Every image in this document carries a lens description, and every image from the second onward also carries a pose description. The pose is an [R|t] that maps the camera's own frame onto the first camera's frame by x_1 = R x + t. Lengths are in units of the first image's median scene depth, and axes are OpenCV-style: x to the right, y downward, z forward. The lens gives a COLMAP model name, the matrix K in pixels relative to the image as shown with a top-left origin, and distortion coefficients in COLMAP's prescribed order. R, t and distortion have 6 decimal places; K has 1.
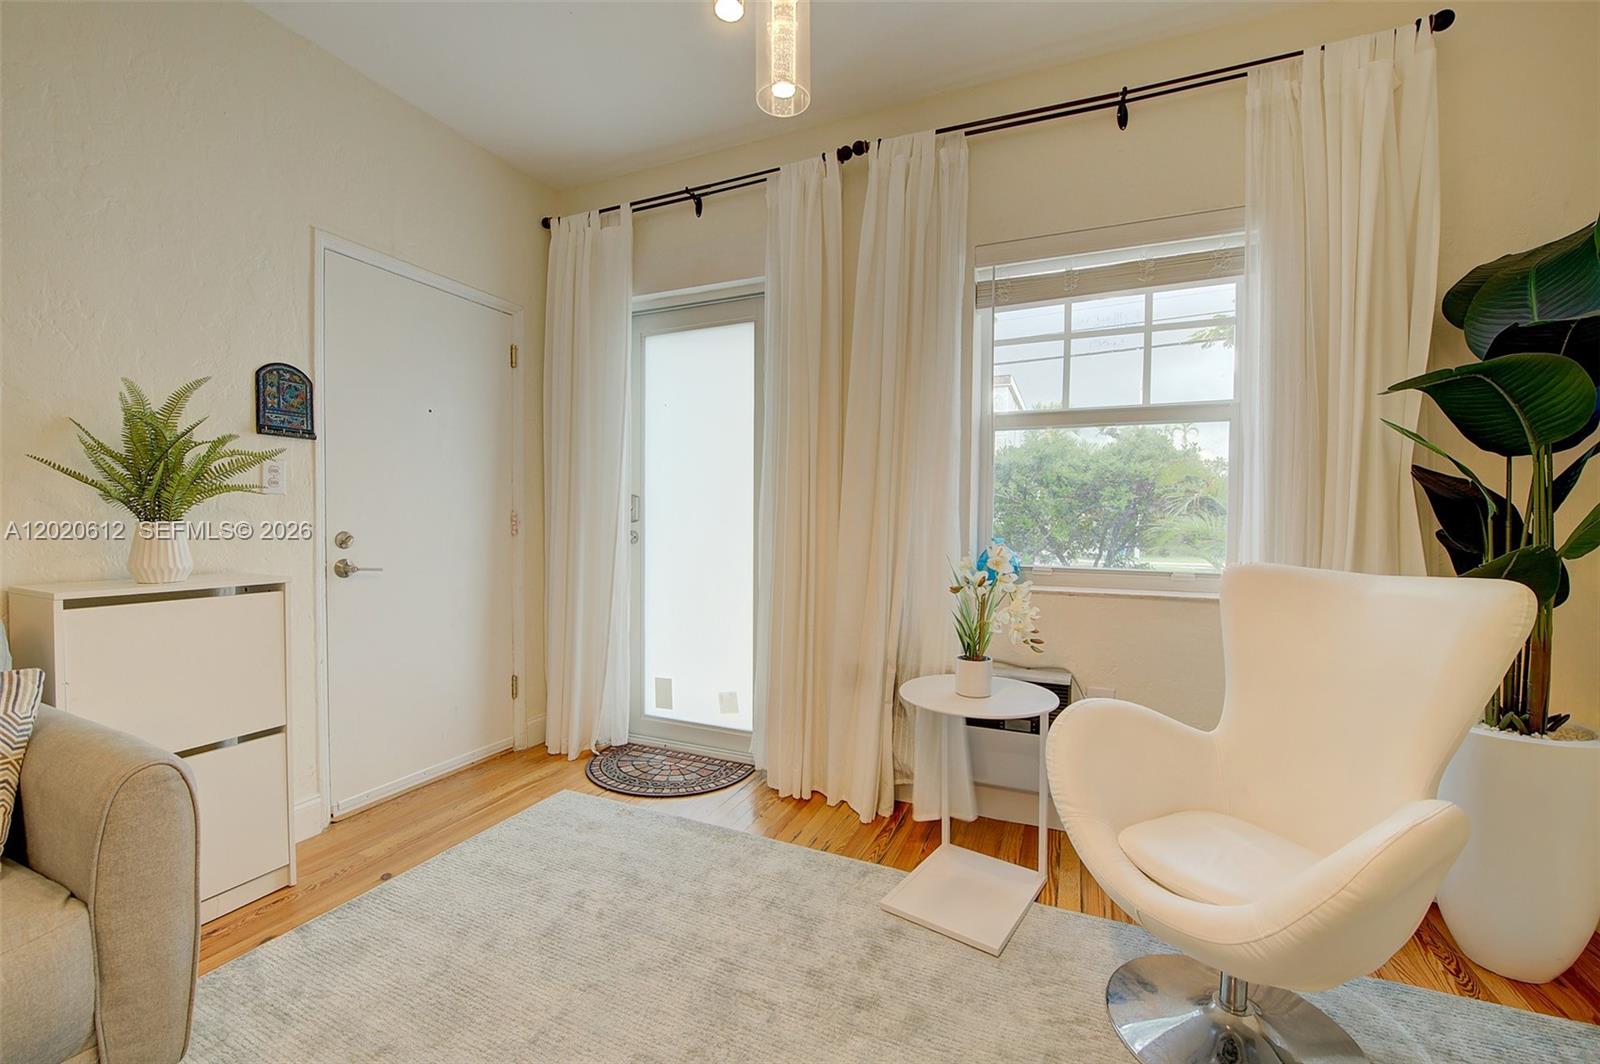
lens RADIAL K [[637.9, 0, 800.0], [0, 637.9, 532.0], [0, 0, 1]] dist [-0.002211, -0.000196]
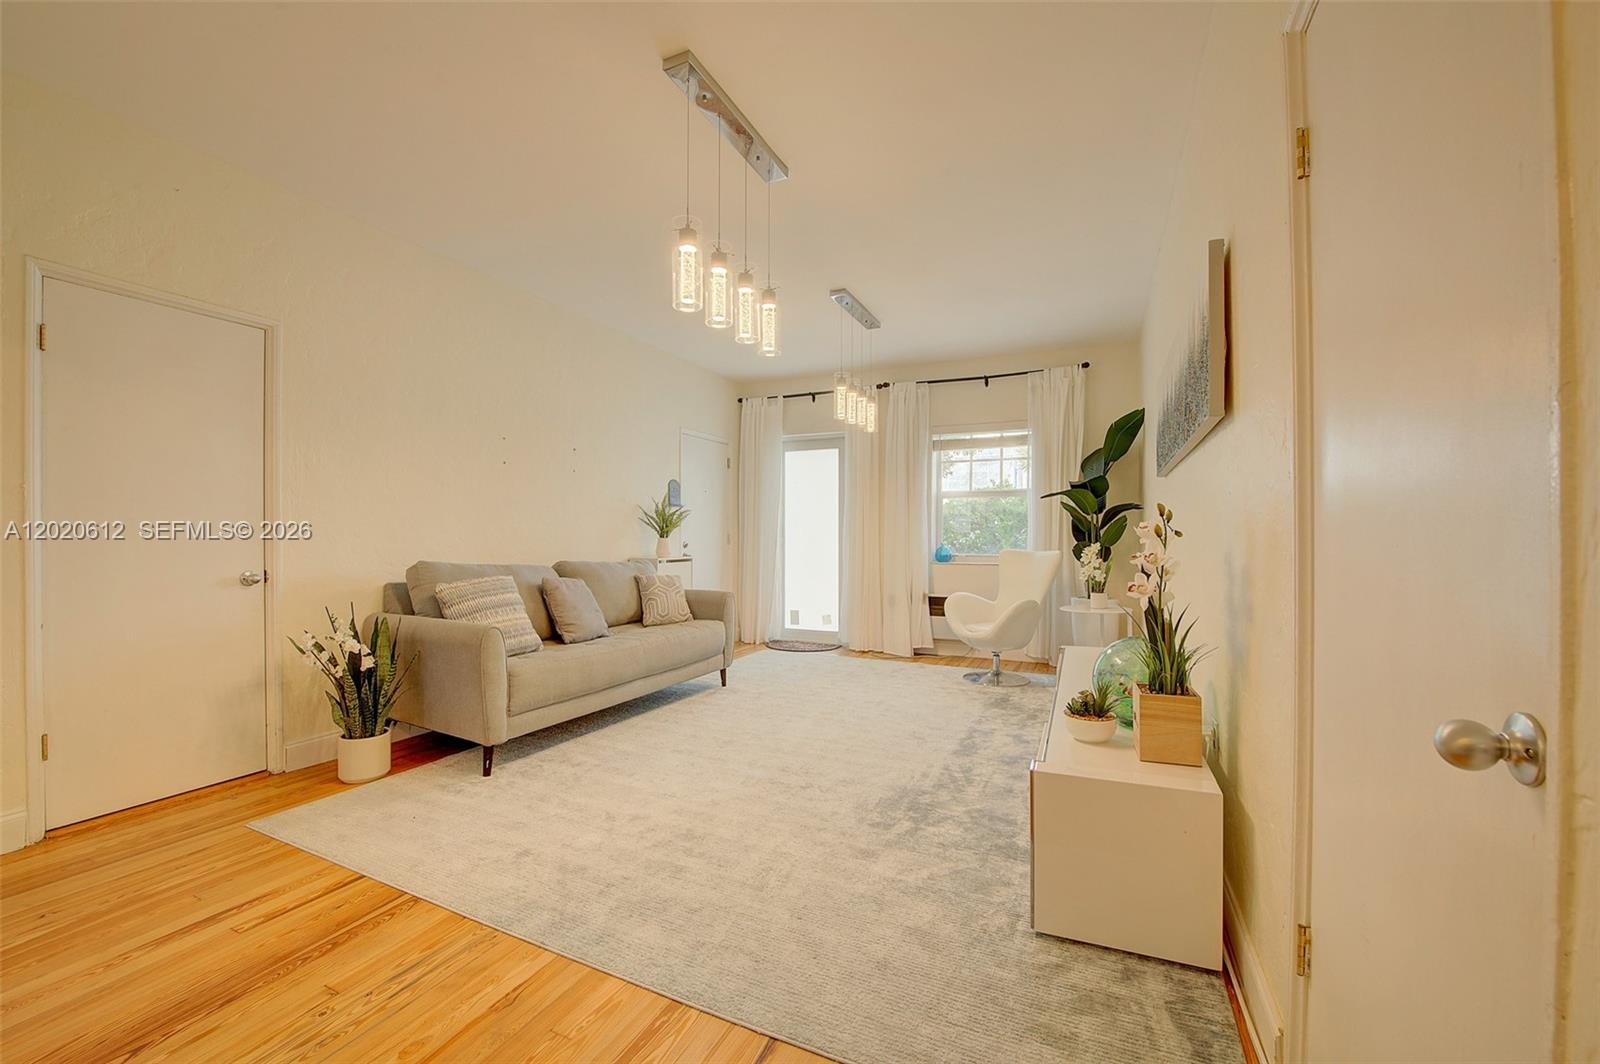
lens RADIAL K [[637.9, 0, 800.0], [0, 637.9, 532.0], [0, 0, 1]] dist [-0.002211, -0.000196]
pose [[0.999753, -0.006161, -0.021376, -0.170538], [0.005612, 0.999655, -0.025664, 0.024311], [0.021527, 0.025538, 0.999442, -1.317723]]
